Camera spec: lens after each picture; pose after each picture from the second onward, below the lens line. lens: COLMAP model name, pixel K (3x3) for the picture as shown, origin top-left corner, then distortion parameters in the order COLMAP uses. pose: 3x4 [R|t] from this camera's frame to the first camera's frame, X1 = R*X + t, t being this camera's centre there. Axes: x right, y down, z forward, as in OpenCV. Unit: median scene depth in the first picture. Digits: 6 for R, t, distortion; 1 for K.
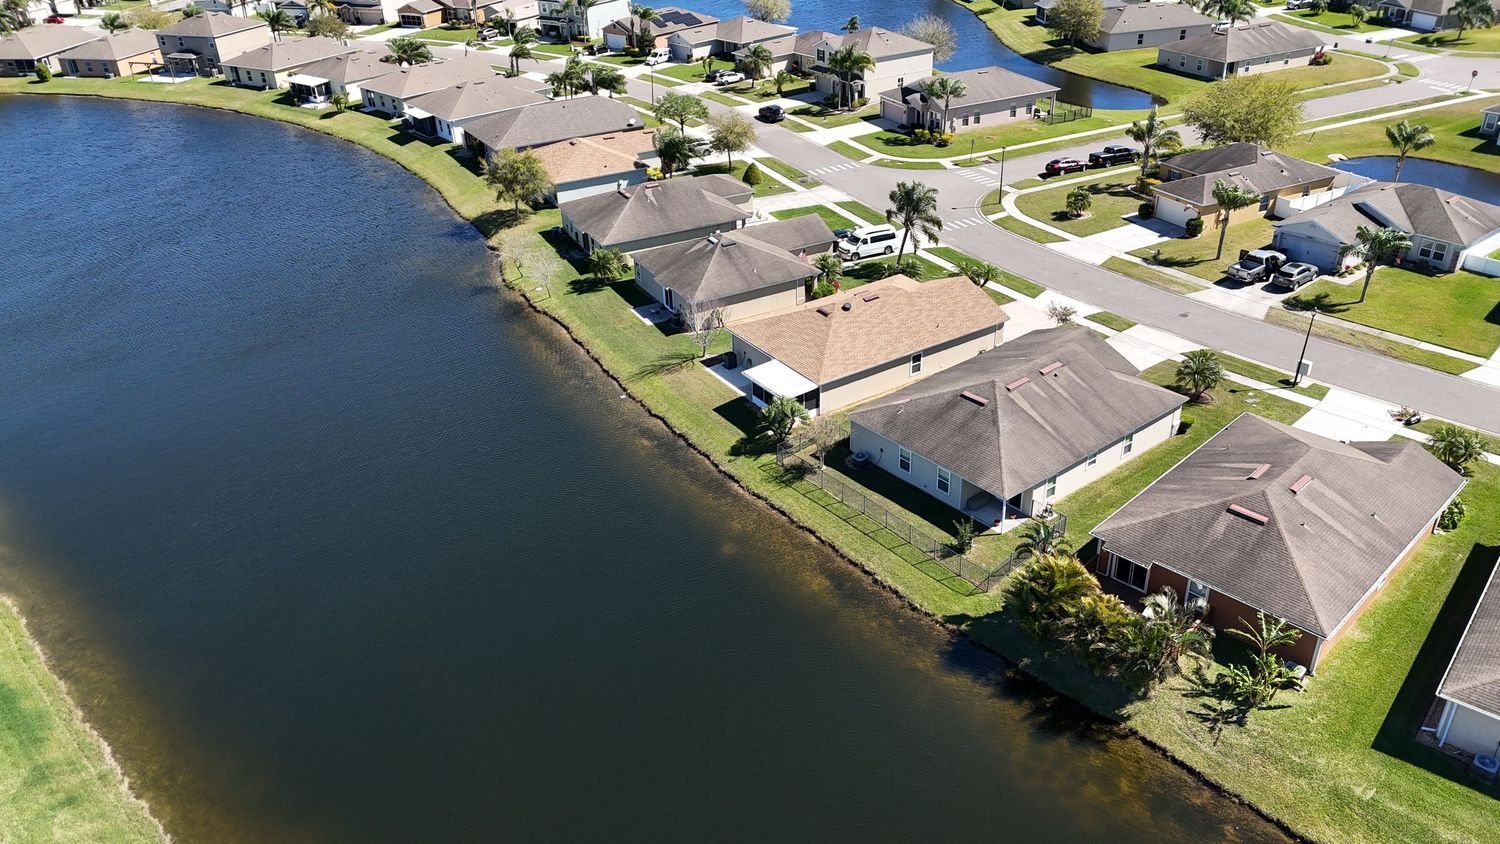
lens RADIAL K [[1100.2, 0, 755.1], [0, 1100.2, 420.7], [0, 0, 1]] dist [0.089837, -0.097598]
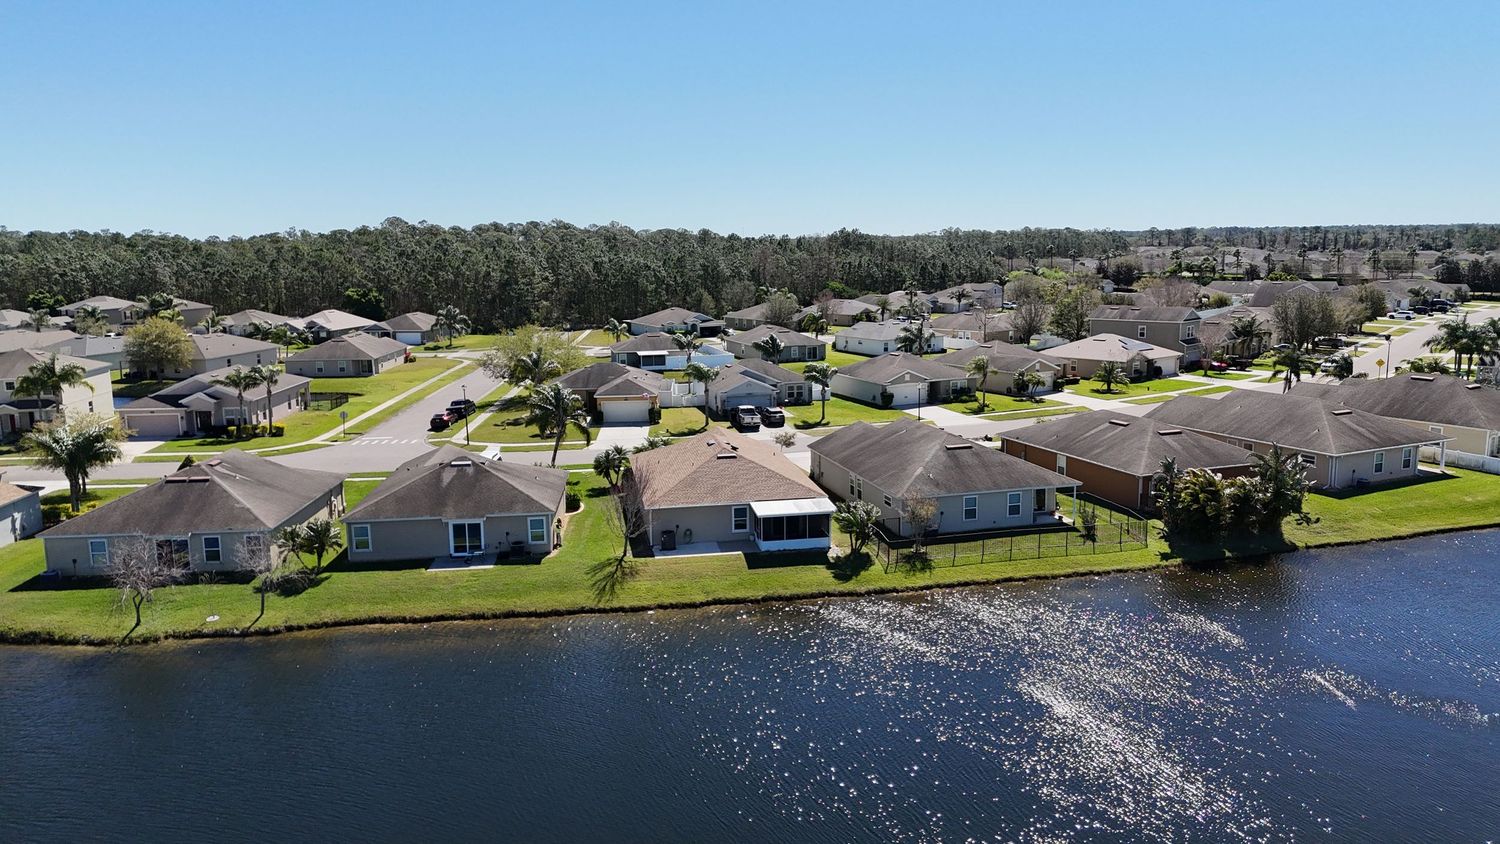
lens RADIAL K [[1100.2, 0, 755.1], [0, 1100.2, 420.7], [0, 0, 1]] dist [0.089837, -0.097598]
pose [[0.400011, -0.123423, 0.908162, -0.646383], [0.452092, 0.888521, -0.078376, -0.035265], [-0.797248, 0.441924, 0.411217, 0.491848]]
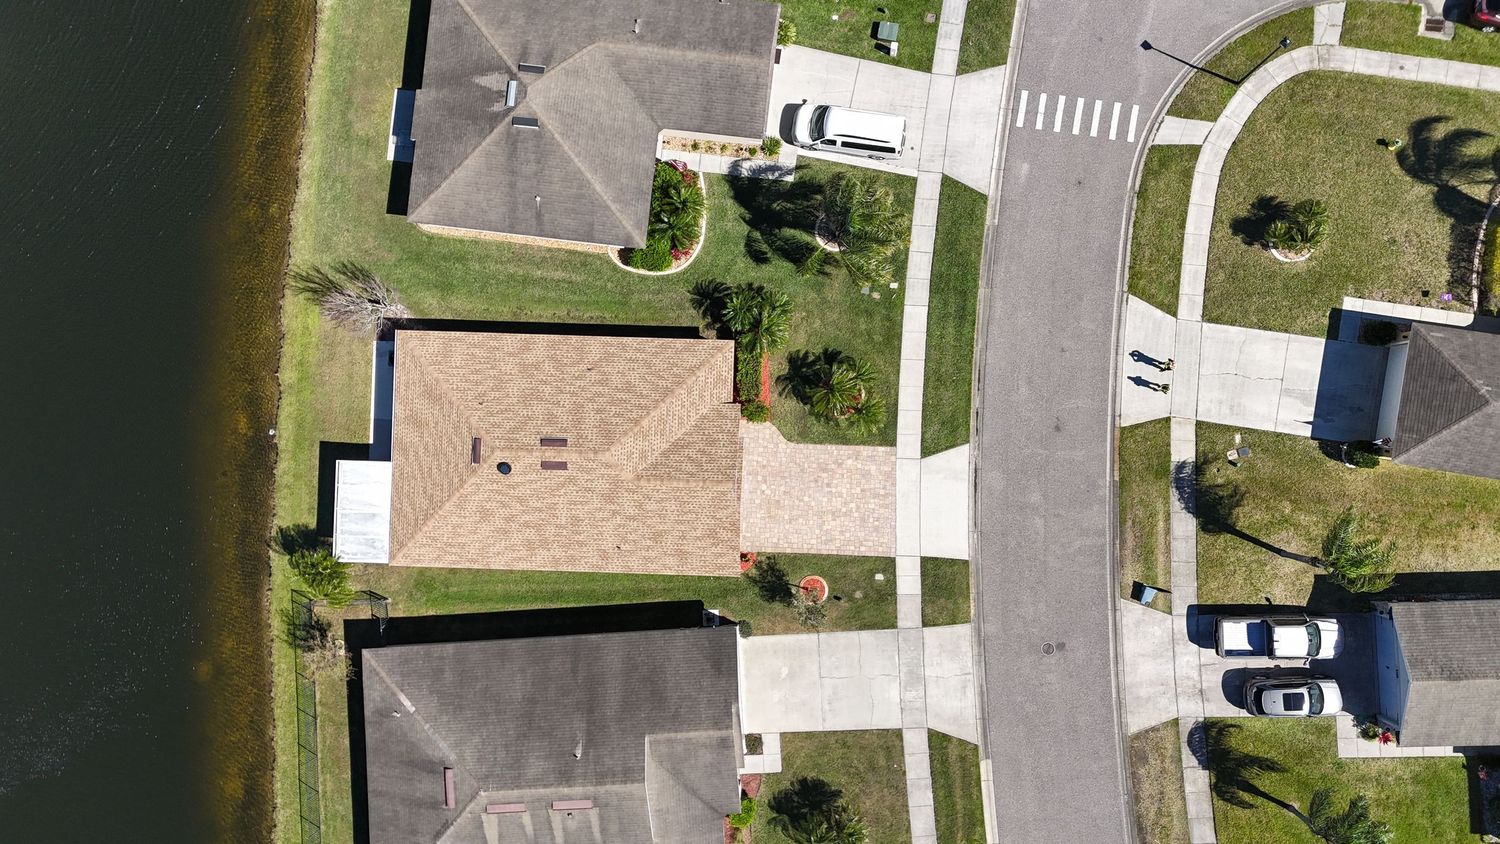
lens RADIAL K [[1108.2, 0, 757.3], [0, 1108.2, 417.8], [0, 0, 1]] dist [0.196928, -0.547622]
pose [[0.814830, 0.579518, -0.014543, 0.168167], [-0.264291, 0.393700, 0.880426, -0.632110], [0.515948, -0.713554, 0.473960, 0.656126]]
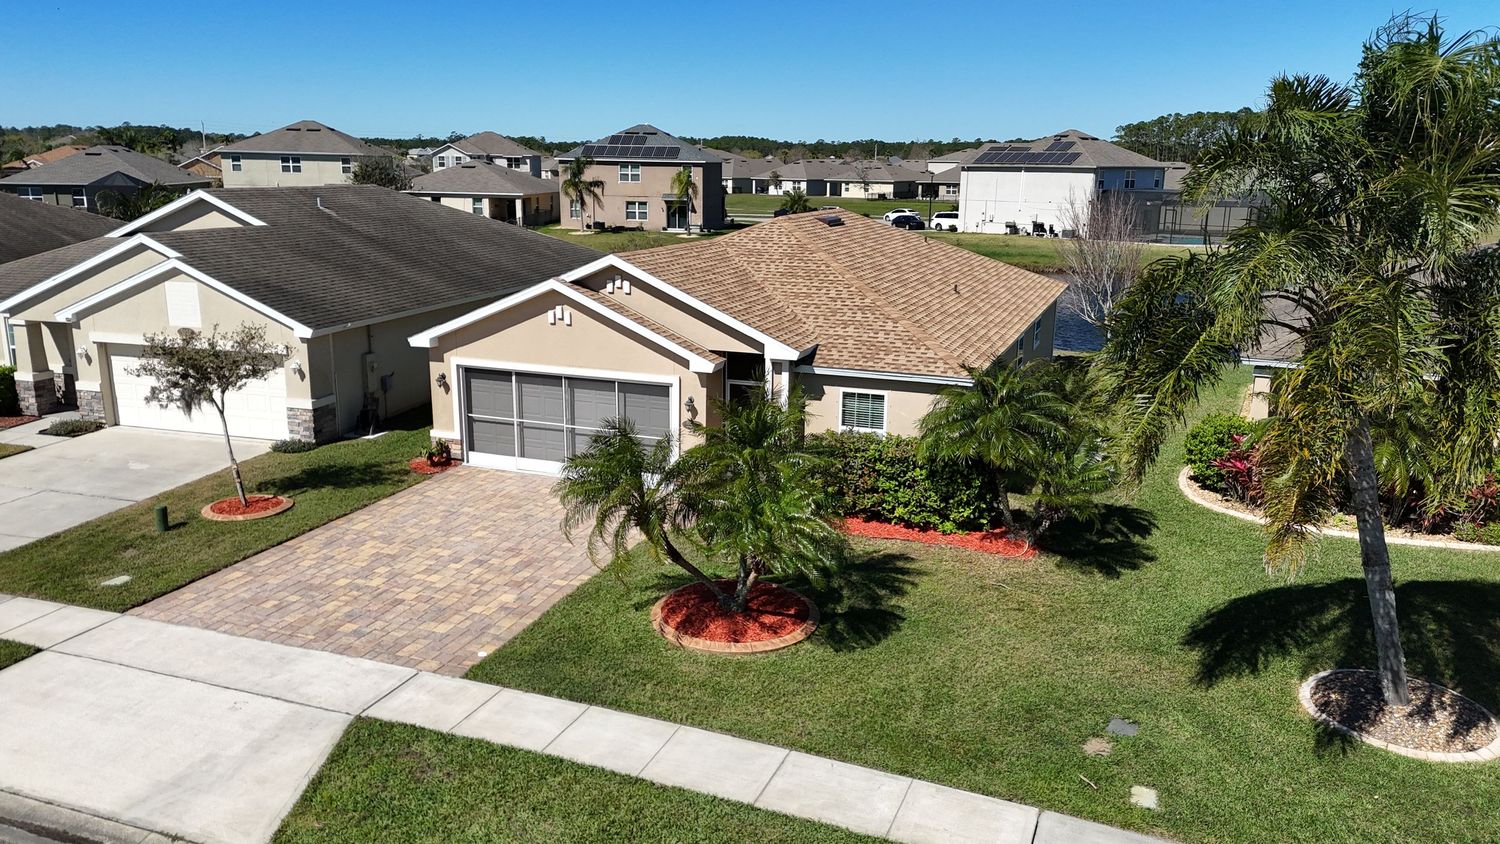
lens RADIAL K [[1100.2, 0, 755.1], [0, 1100.2, 420.7], [0, 0, 1]] dist [0.089837, -0.097598]
pose [[-0.813299, 0.153909, -0.561122, 0.278719], [-0.275030, 0.748153, 0.603843, -0.236395], [0.512741, 0.645430, -0.566142, 1.059668]]
